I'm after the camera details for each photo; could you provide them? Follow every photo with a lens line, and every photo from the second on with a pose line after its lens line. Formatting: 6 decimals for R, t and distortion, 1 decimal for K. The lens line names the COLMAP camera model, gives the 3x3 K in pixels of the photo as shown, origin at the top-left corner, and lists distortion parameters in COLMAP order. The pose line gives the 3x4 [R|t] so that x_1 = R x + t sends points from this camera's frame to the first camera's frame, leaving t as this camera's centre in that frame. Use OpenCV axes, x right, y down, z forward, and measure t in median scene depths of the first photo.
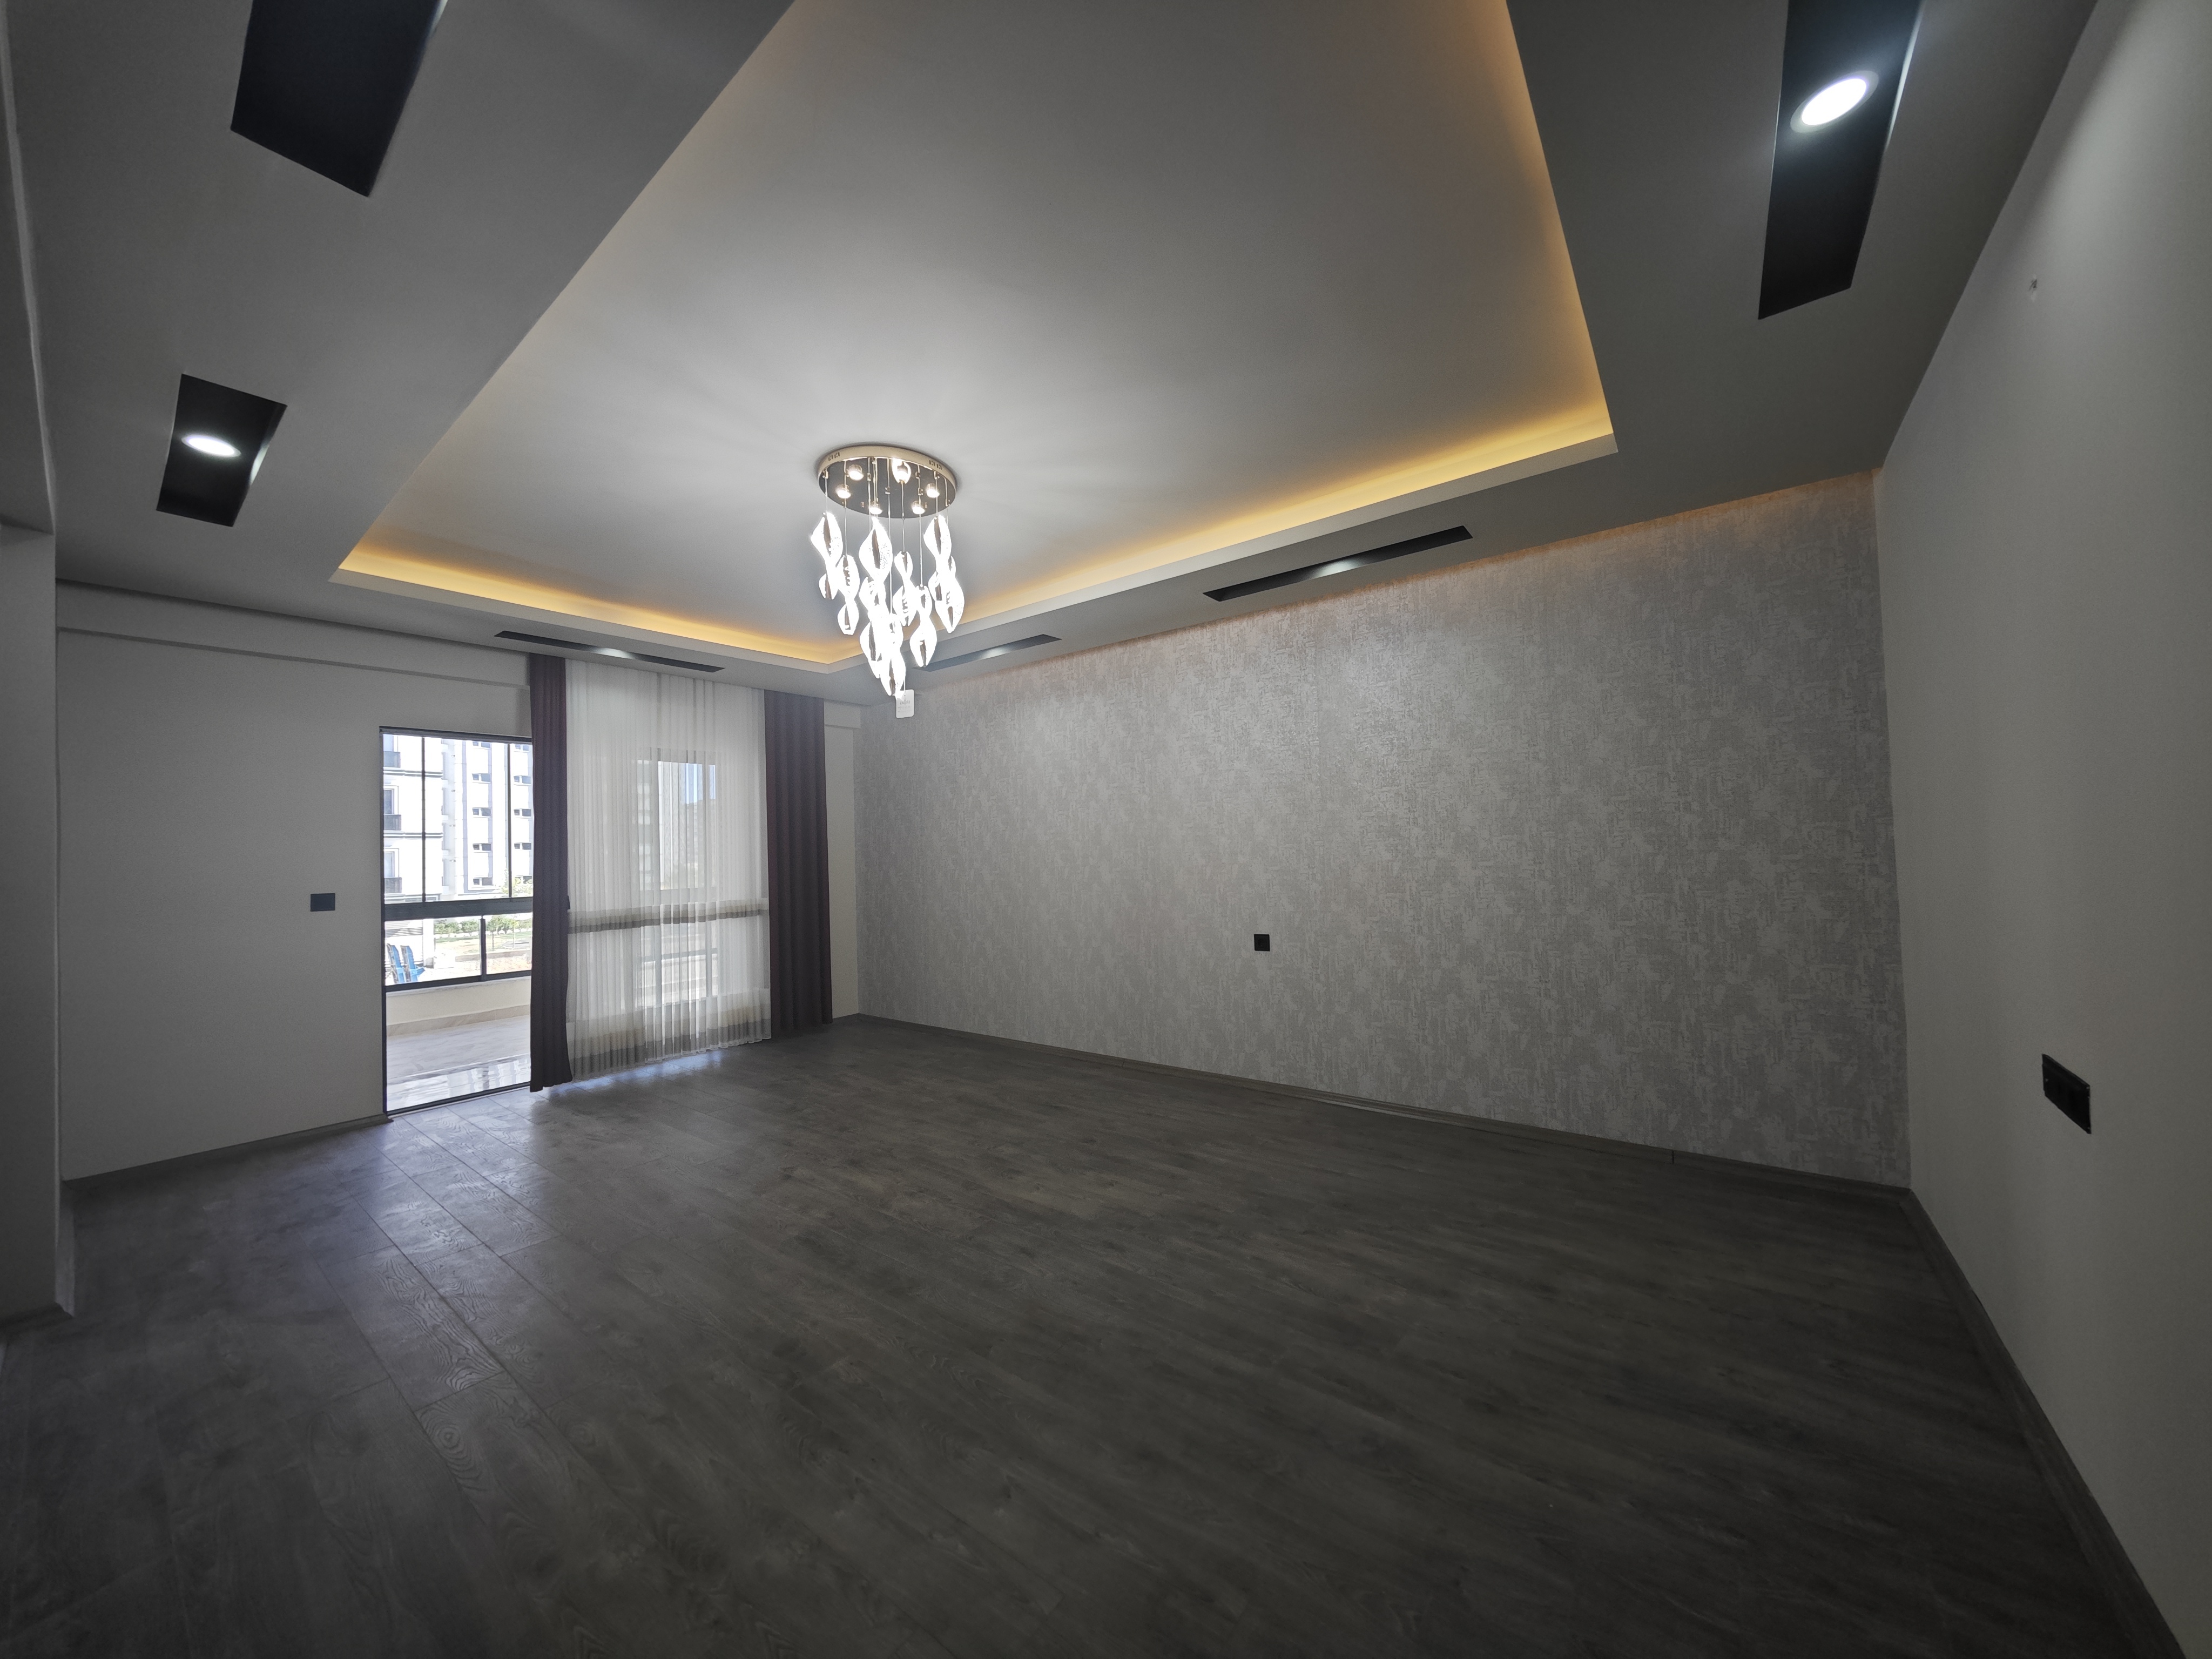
lens RADIAL K [[783.5, 0, 1108.1], [0, 783.5, 836.1], [0, 0, 1]] dist [-0.000948, 0.000515]
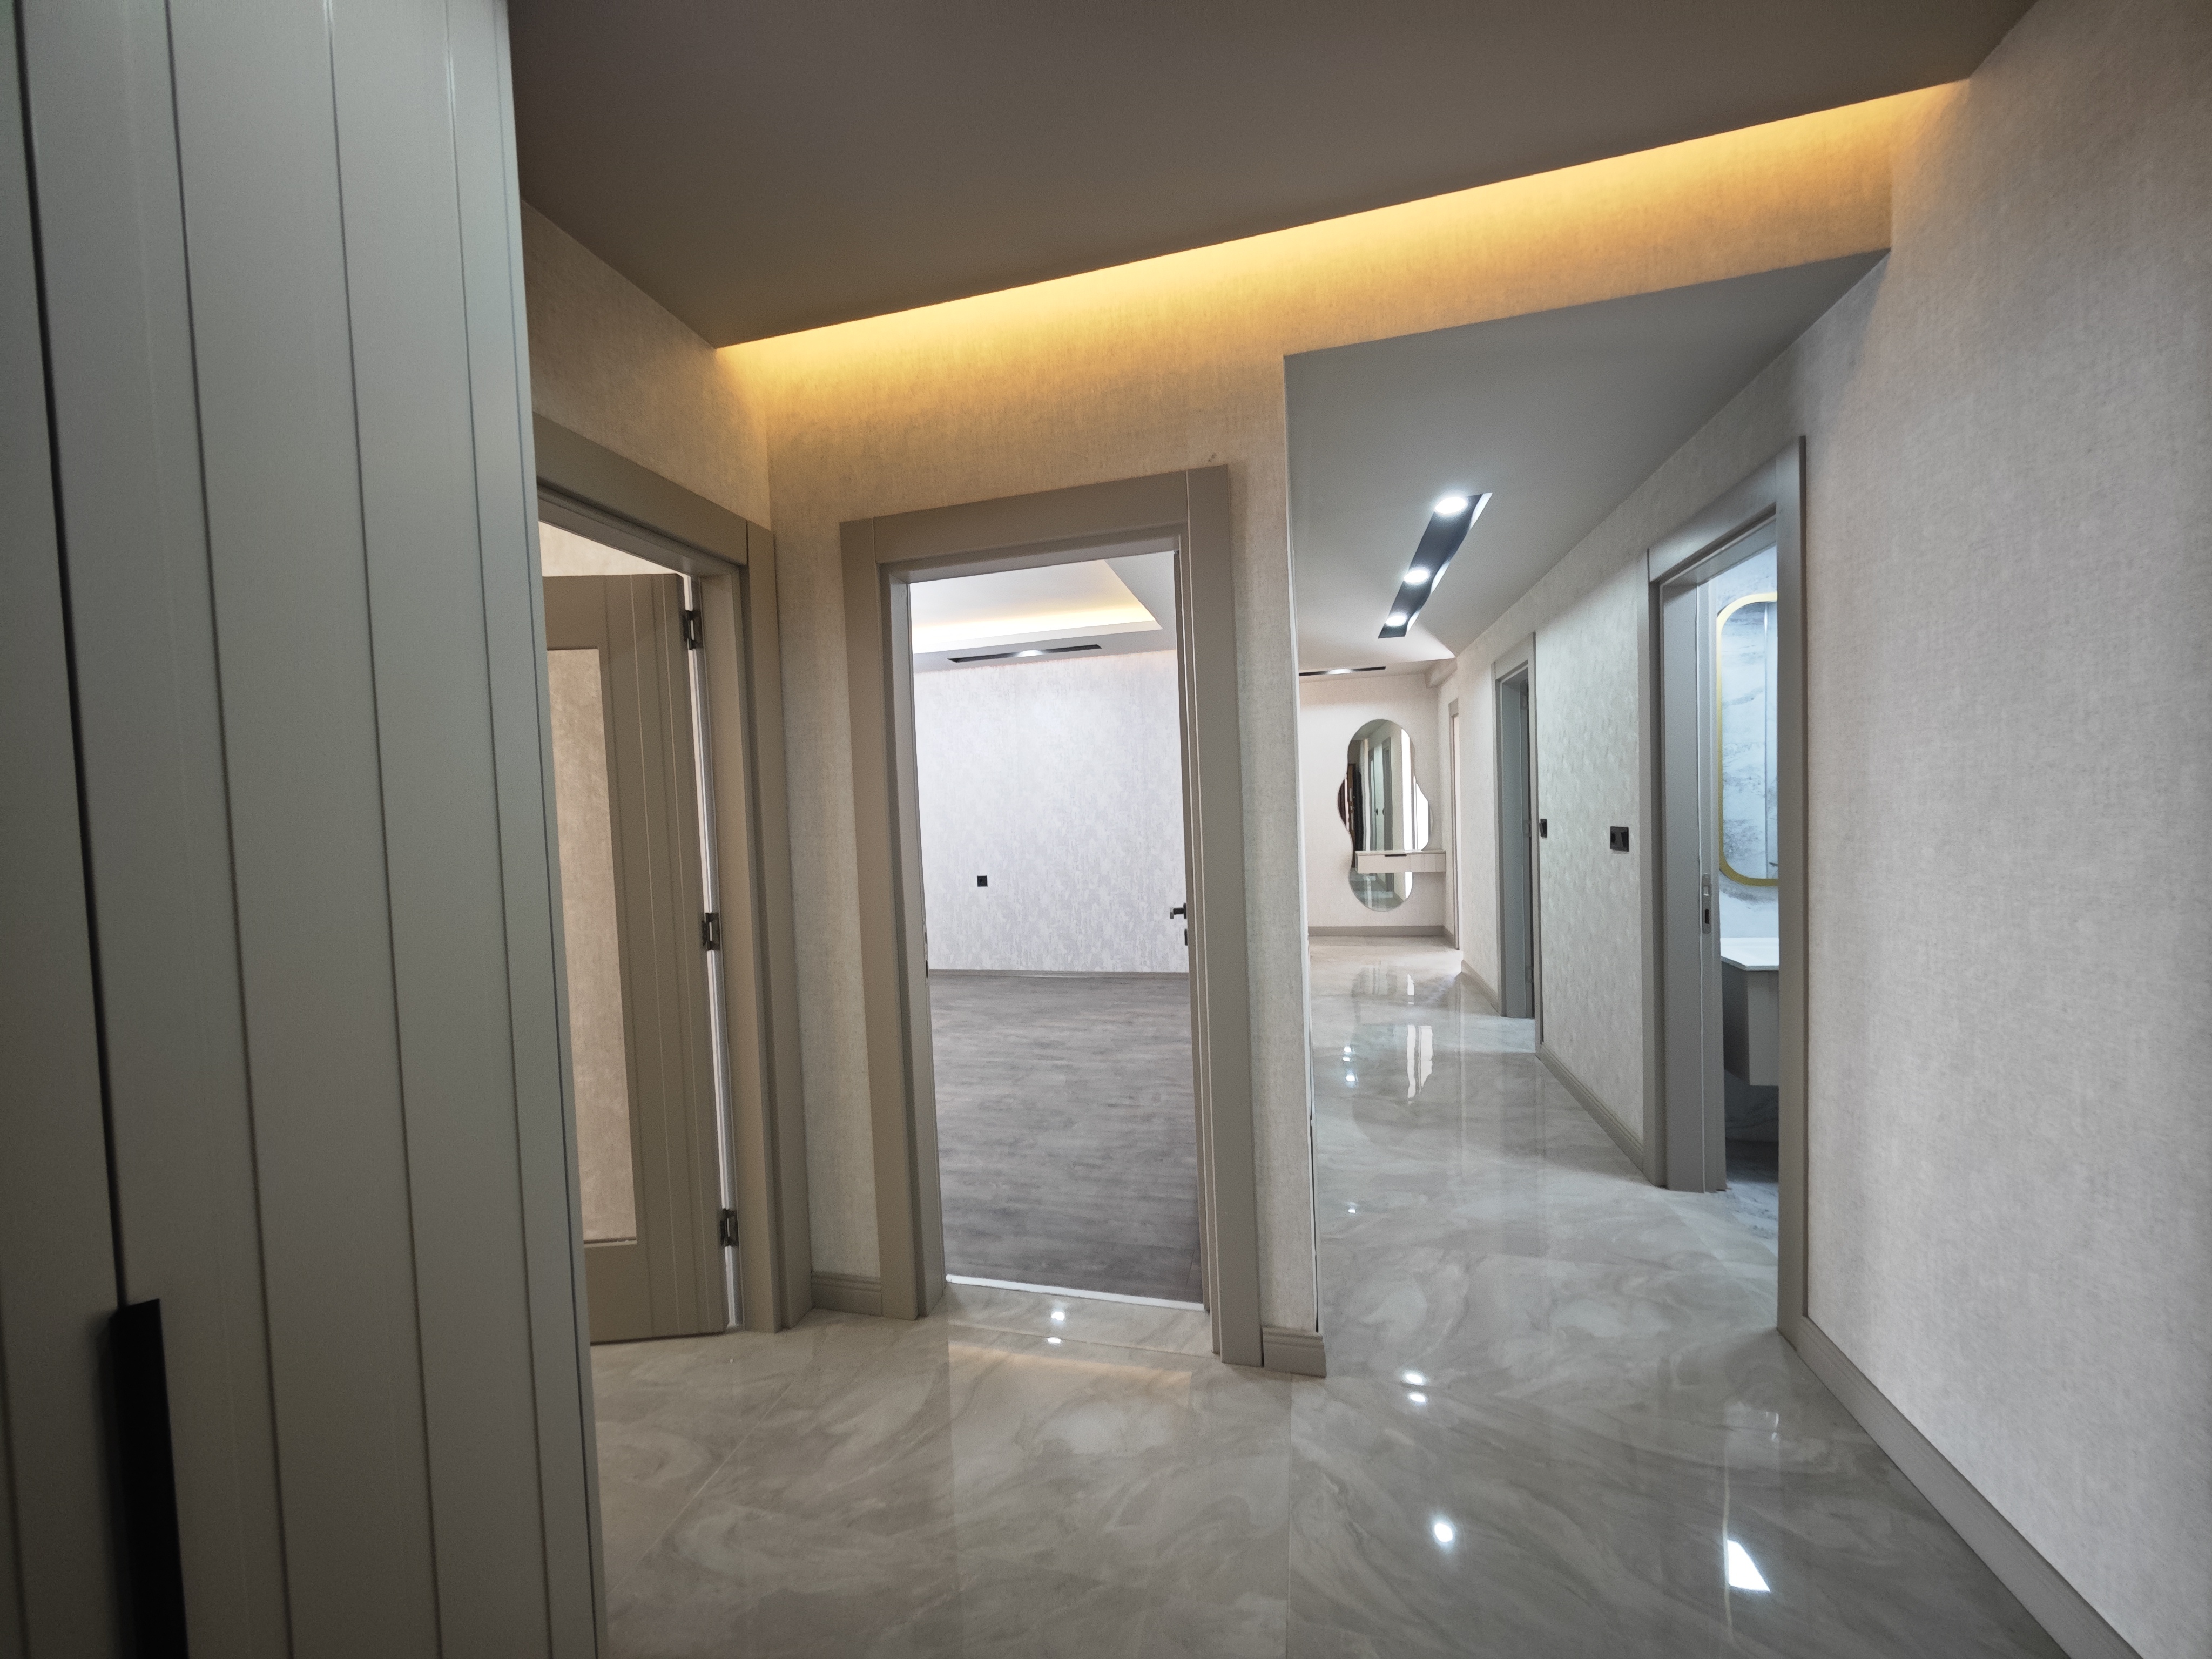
lens RADIAL K [[783.5, 0, 1105.6], [0, 783.5, 834.8], [0, 0, 1]] dist [-0.000948, 0.000515]
pose [[0.919234, -0.019265, 0.393240, -0.201667], [0.004692, 0.999267, 0.037985, -0.014572], [-0.393683, -0.033072, 0.918651, -0.554534]]
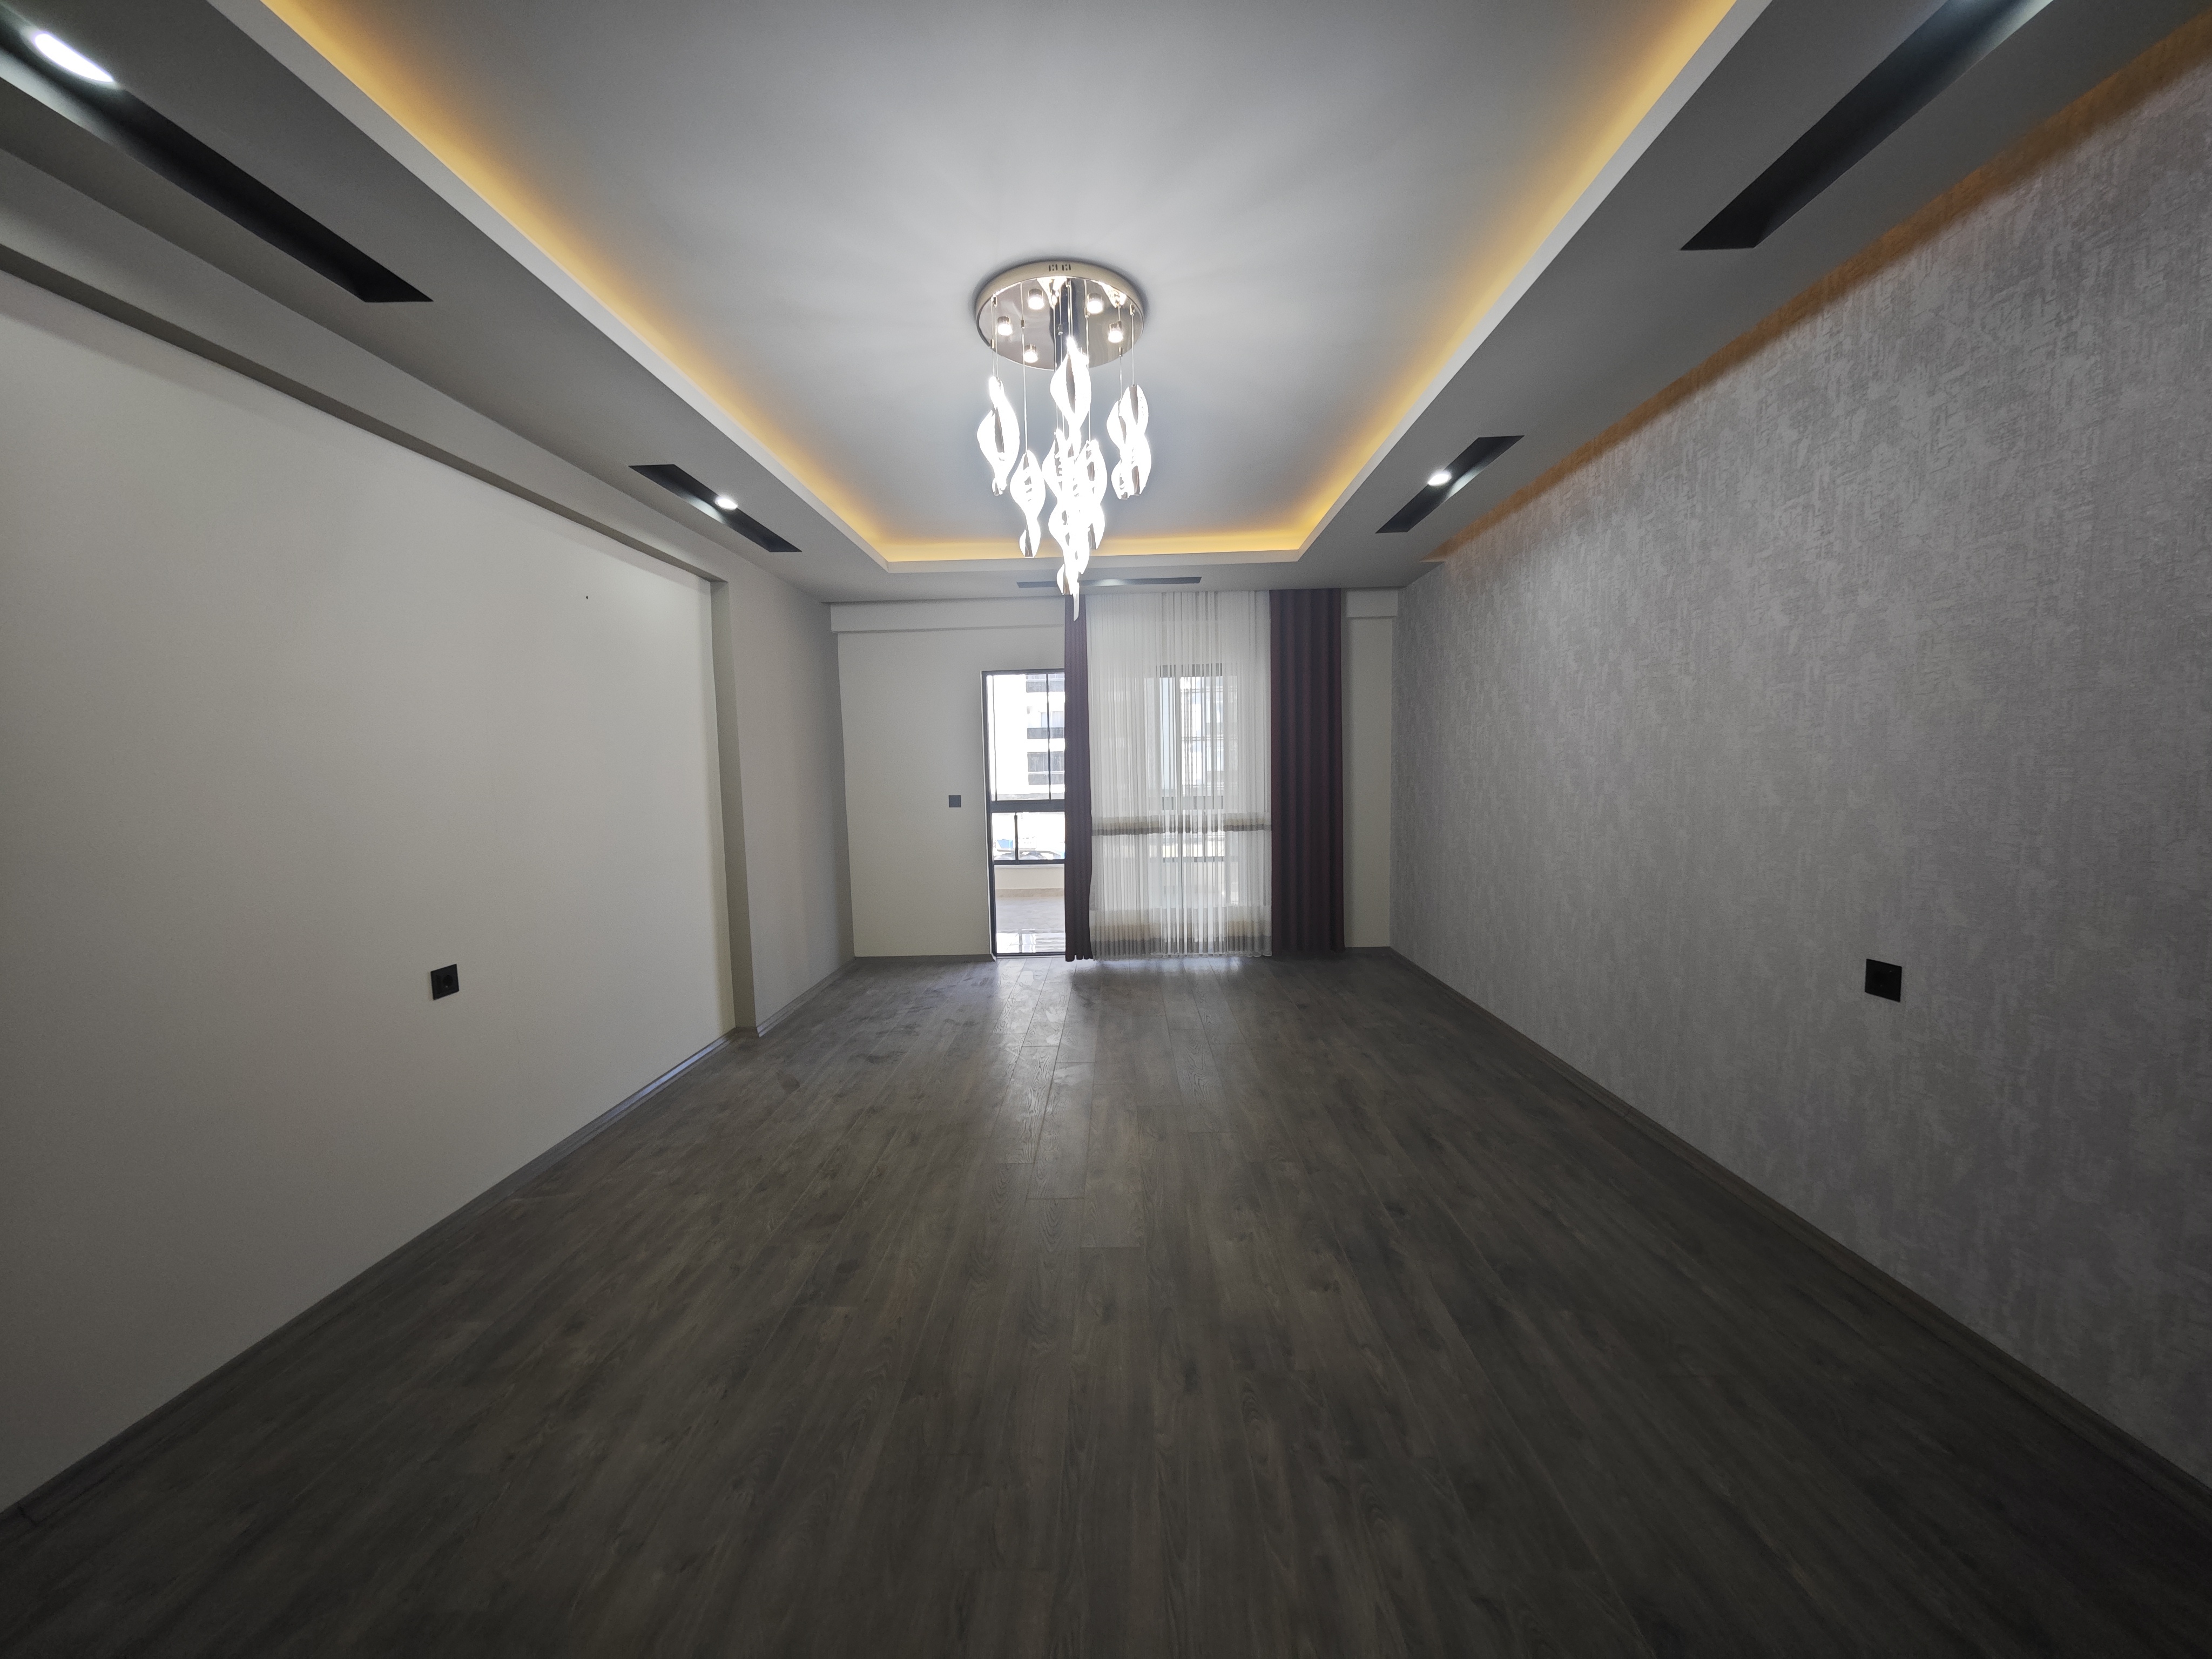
lens RADIAL K [[783.5, 0, 1106.1], [0, 783.5, 834.0], [0, 0, 1]] dist [-0.000948, 0.000515]
pose [[0.591056, 0.081924, -0.802459, 0.312614], [0.021812, 0.992842, 0.117427, -0.017659], [0.806335, -0.086909, 0.585038, 0.385642]]
